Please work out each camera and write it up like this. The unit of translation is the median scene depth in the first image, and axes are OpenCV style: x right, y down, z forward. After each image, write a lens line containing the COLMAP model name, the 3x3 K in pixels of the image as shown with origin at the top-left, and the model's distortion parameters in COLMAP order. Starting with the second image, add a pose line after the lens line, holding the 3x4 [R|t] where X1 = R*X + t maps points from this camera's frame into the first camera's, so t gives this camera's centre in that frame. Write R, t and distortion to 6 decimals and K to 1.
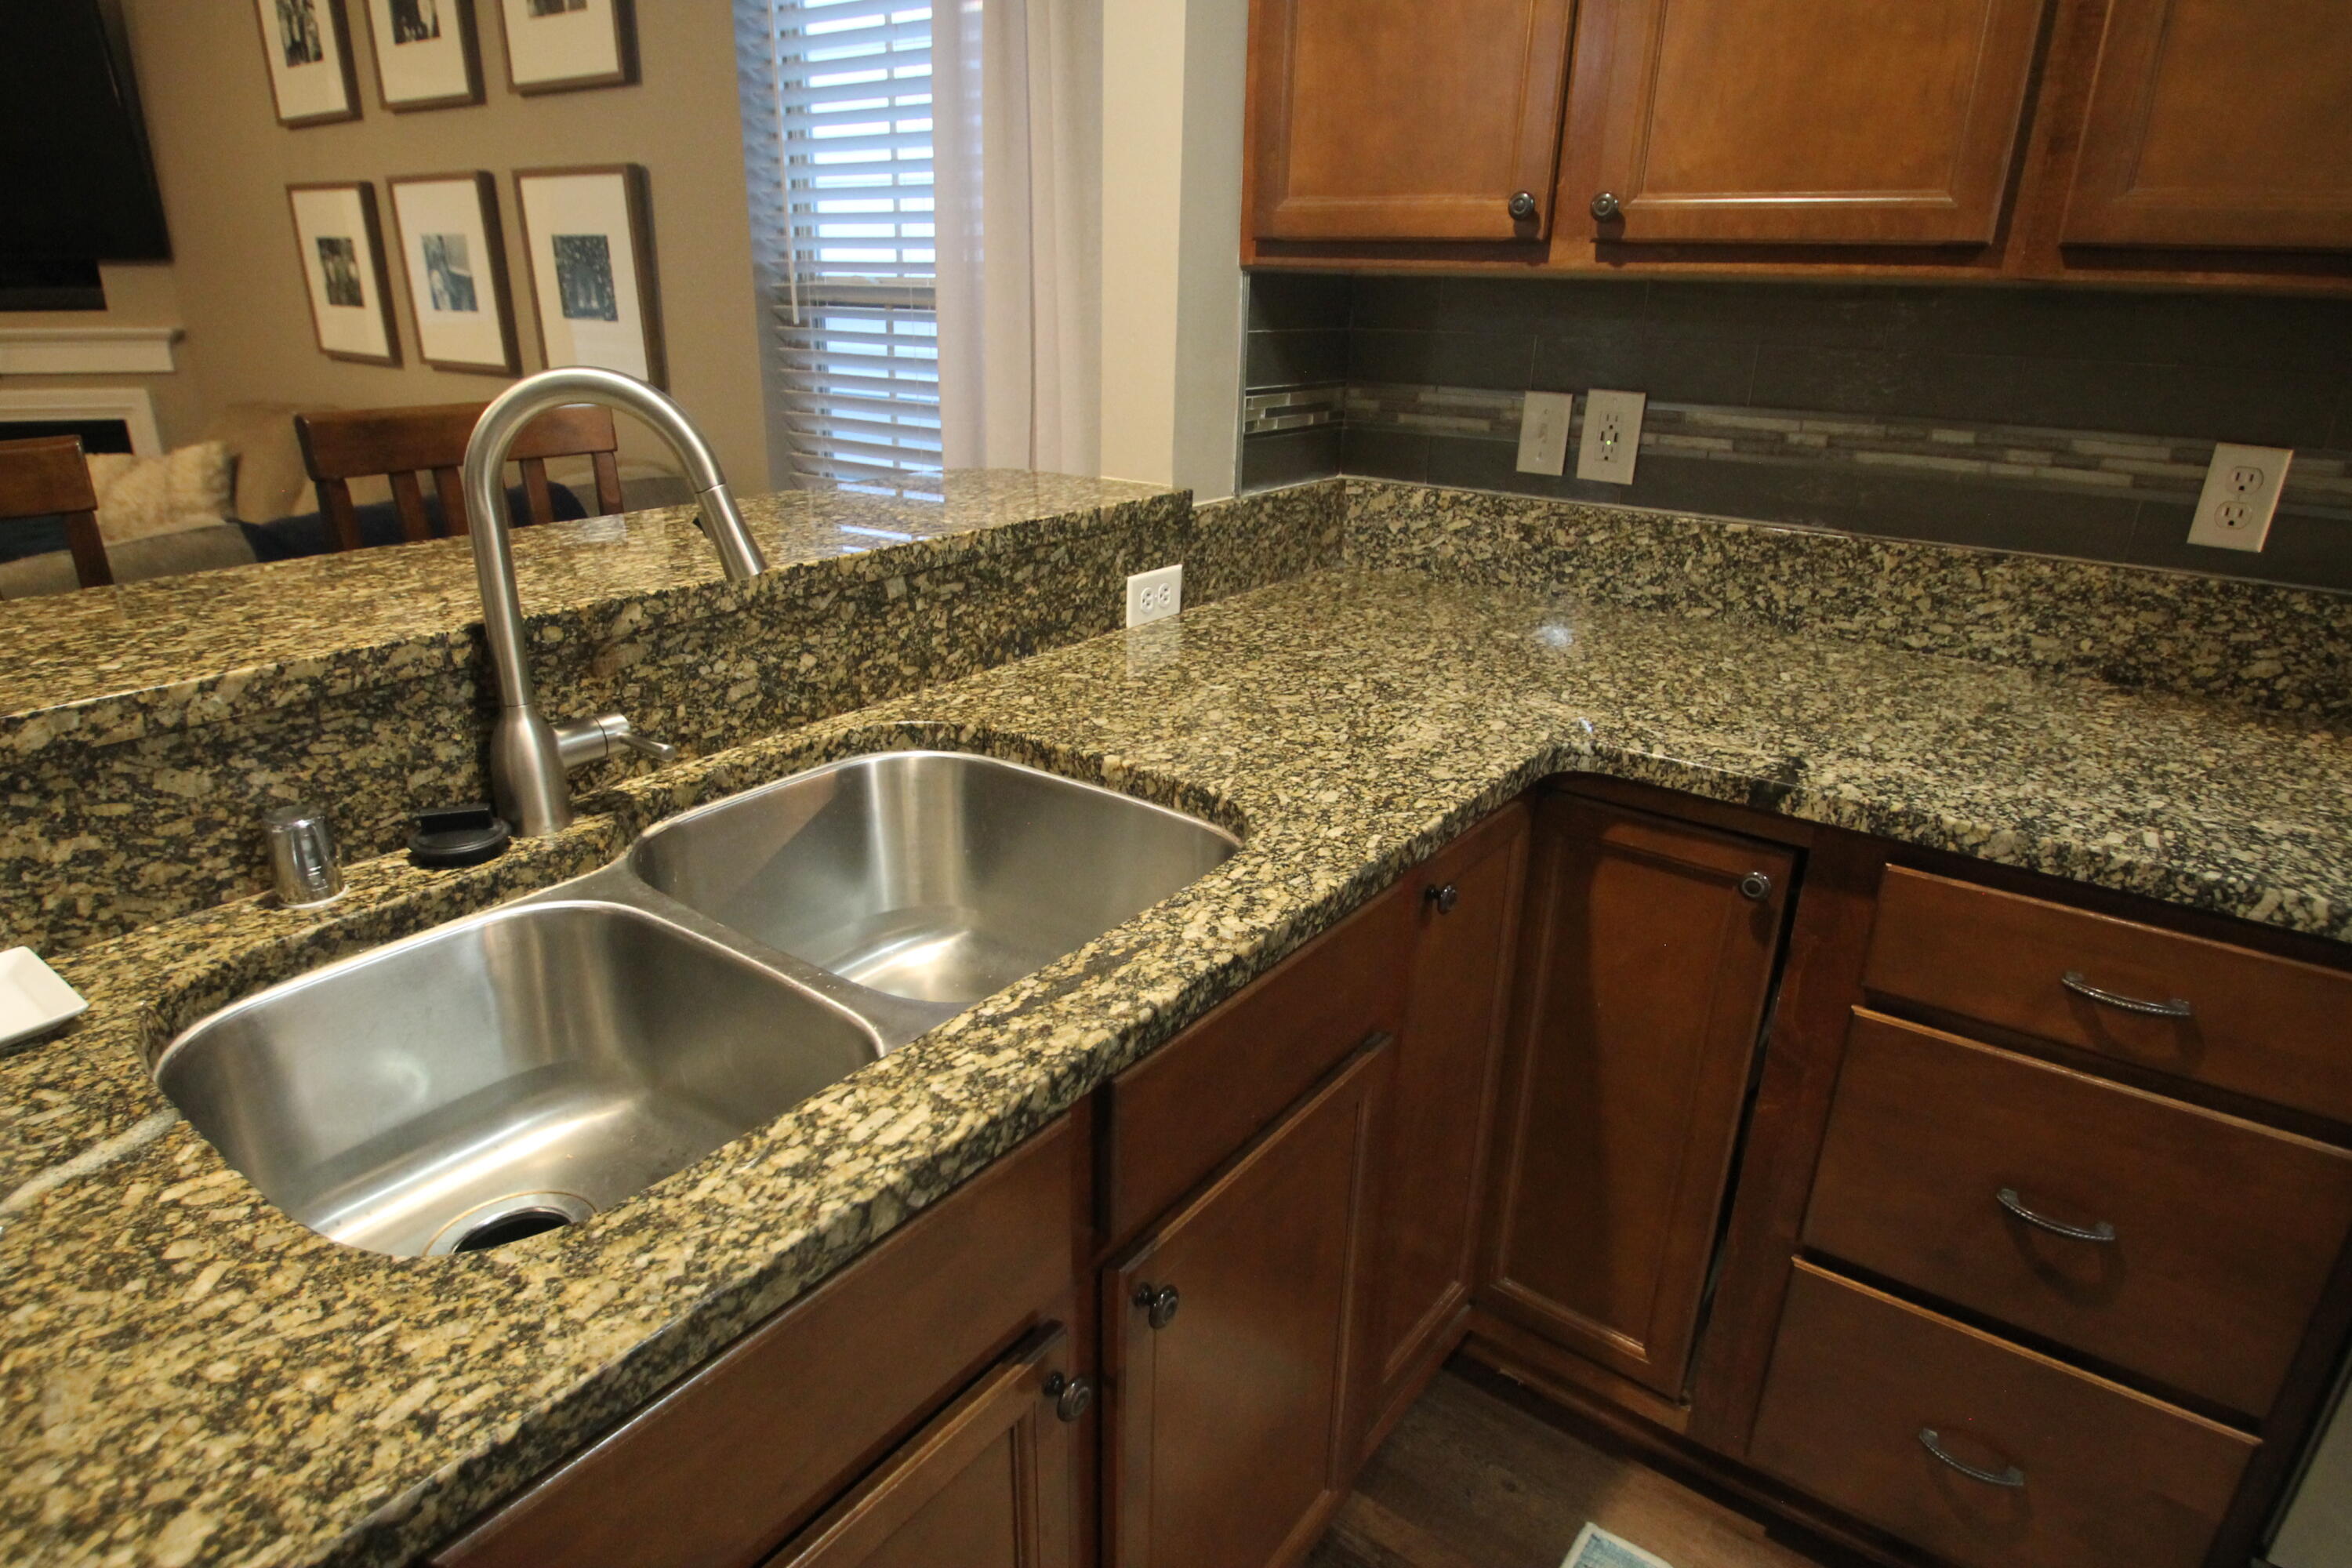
lens RADIAL K [[1324.5, 0, 1155.0], [0, 1324.5, 787.8], [0, 0, 1]] dist [-0.018673, -0.000691]
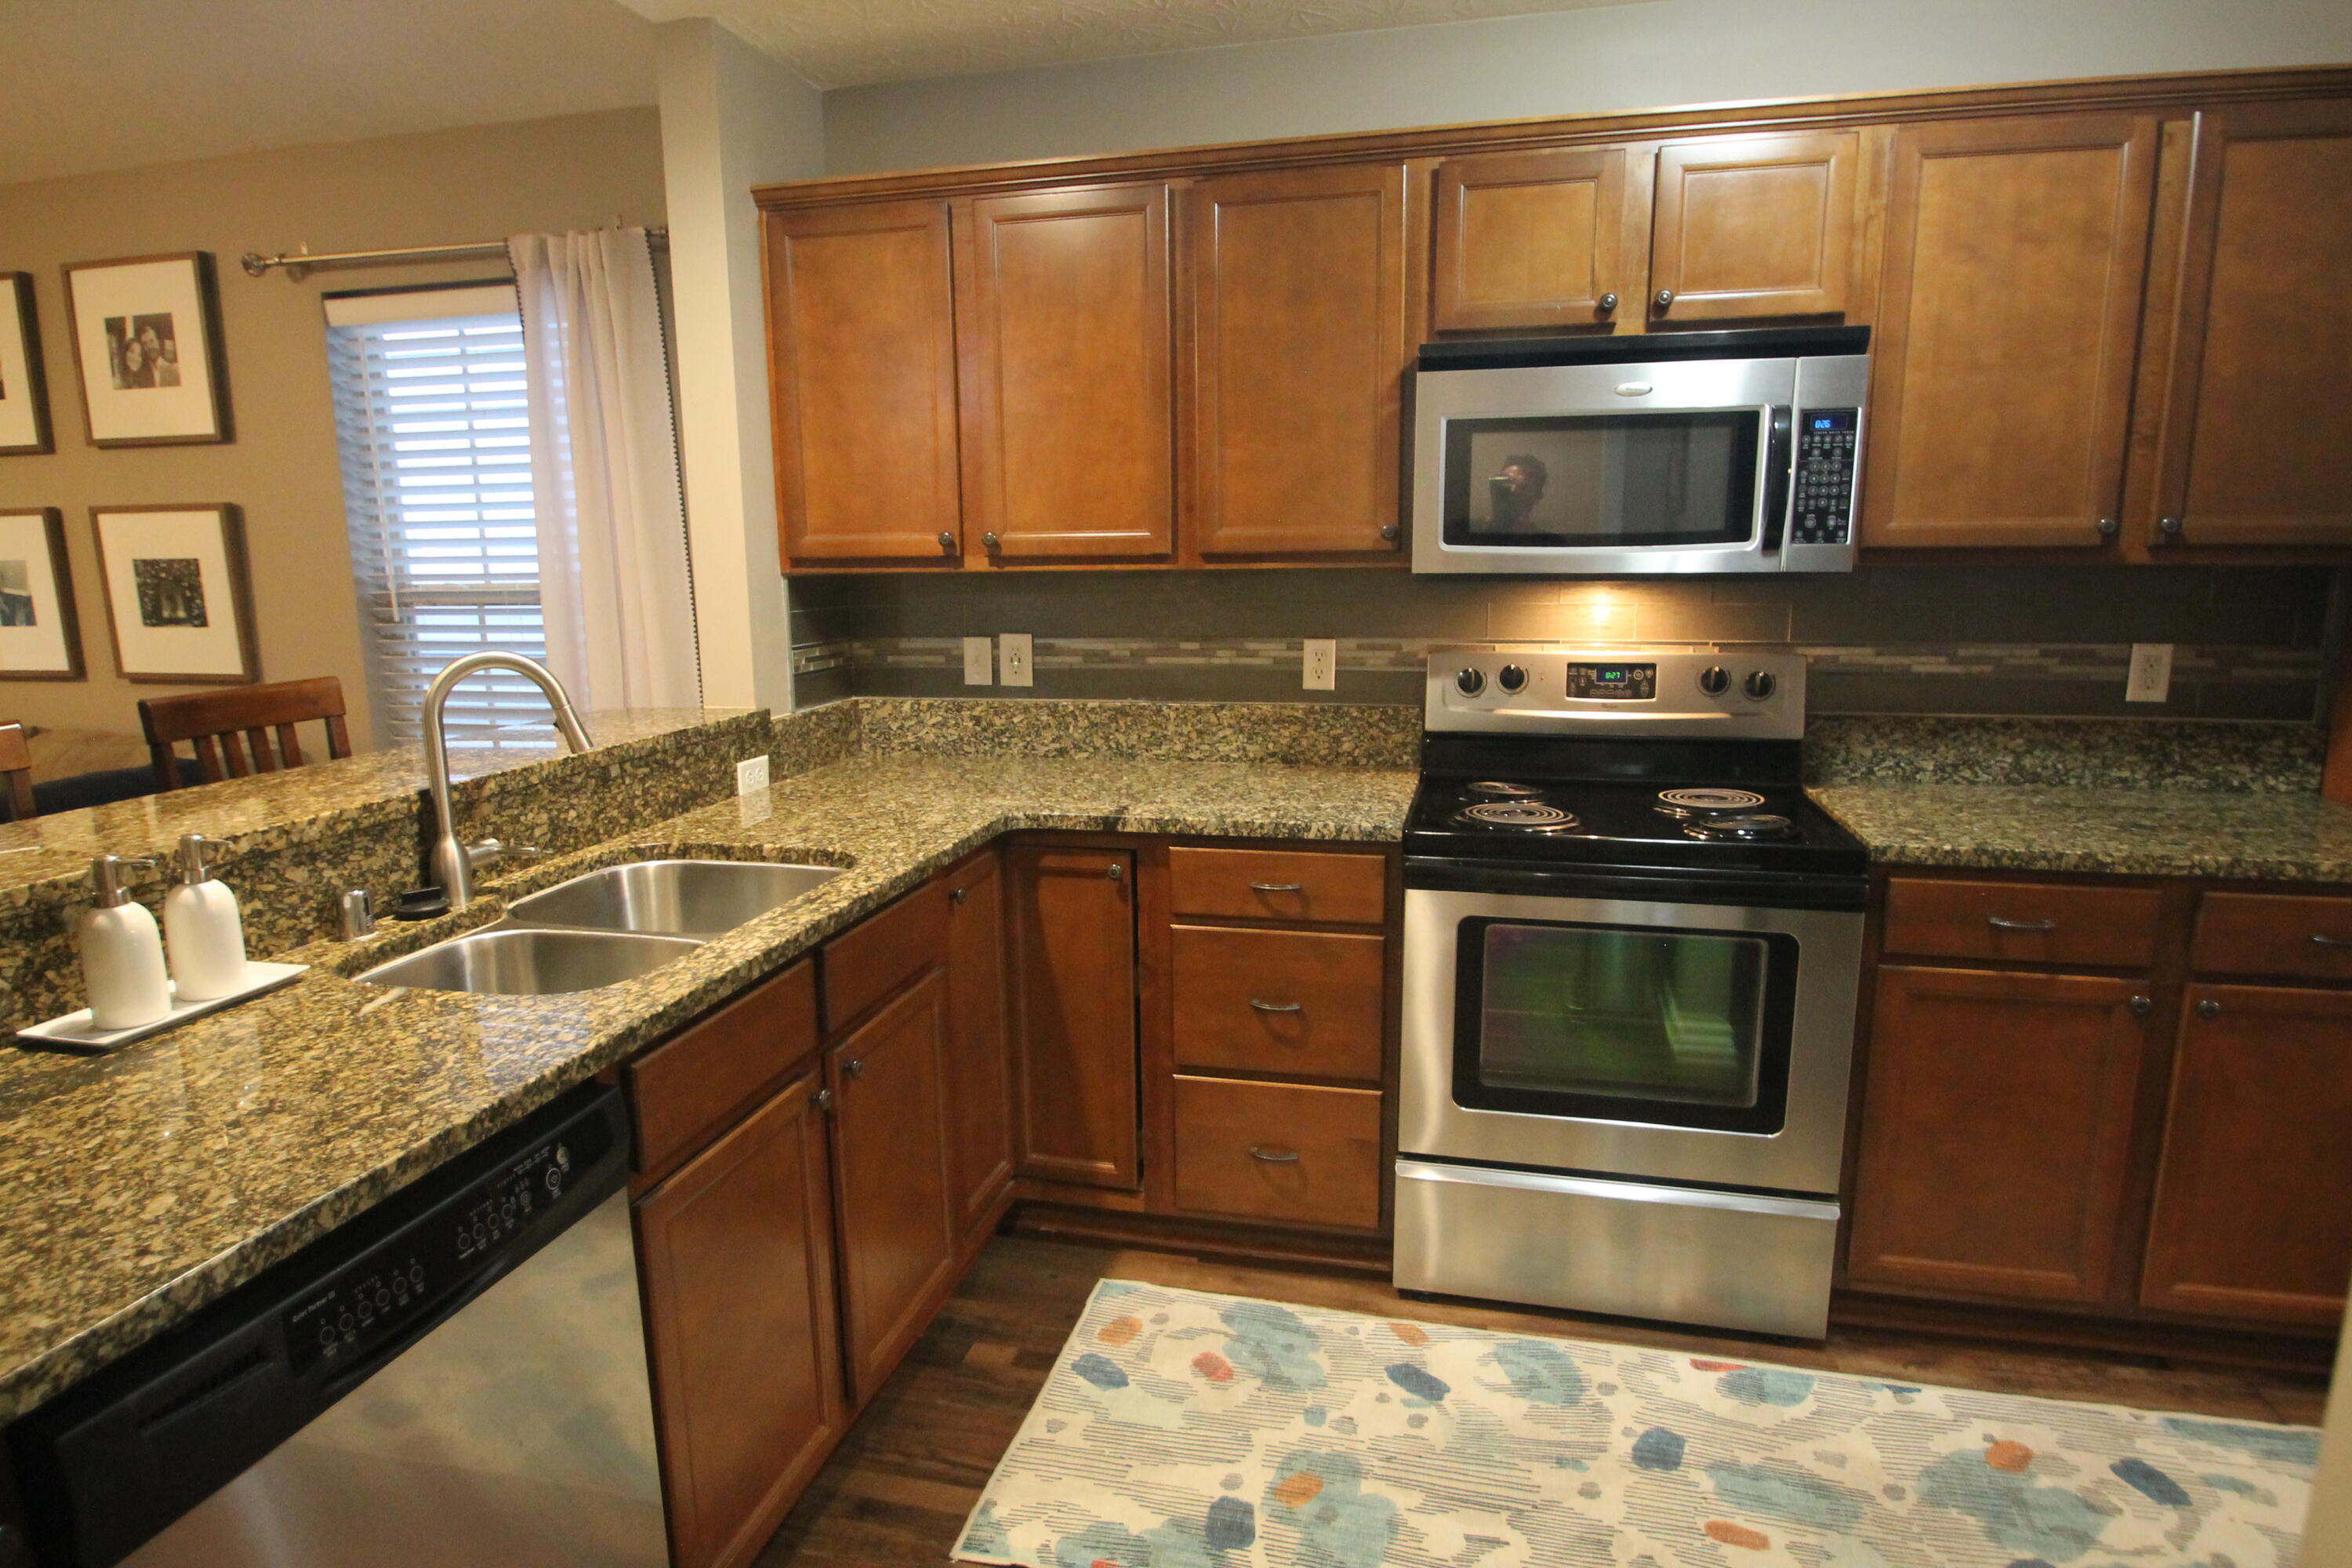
lens RADIAL K [[1324.5, 0, 1166.5], [0, 1324.5, 797.1], [0, 0, 1]] dist [-0.018673, -0.000691]
pose [[0.915358, -0.104080, 0.388956, -0.190921], [0.171749, 0.974650, -0.143383, 0.220914], [-0.364173, 0.198050, 0.910030, -0.705589]]
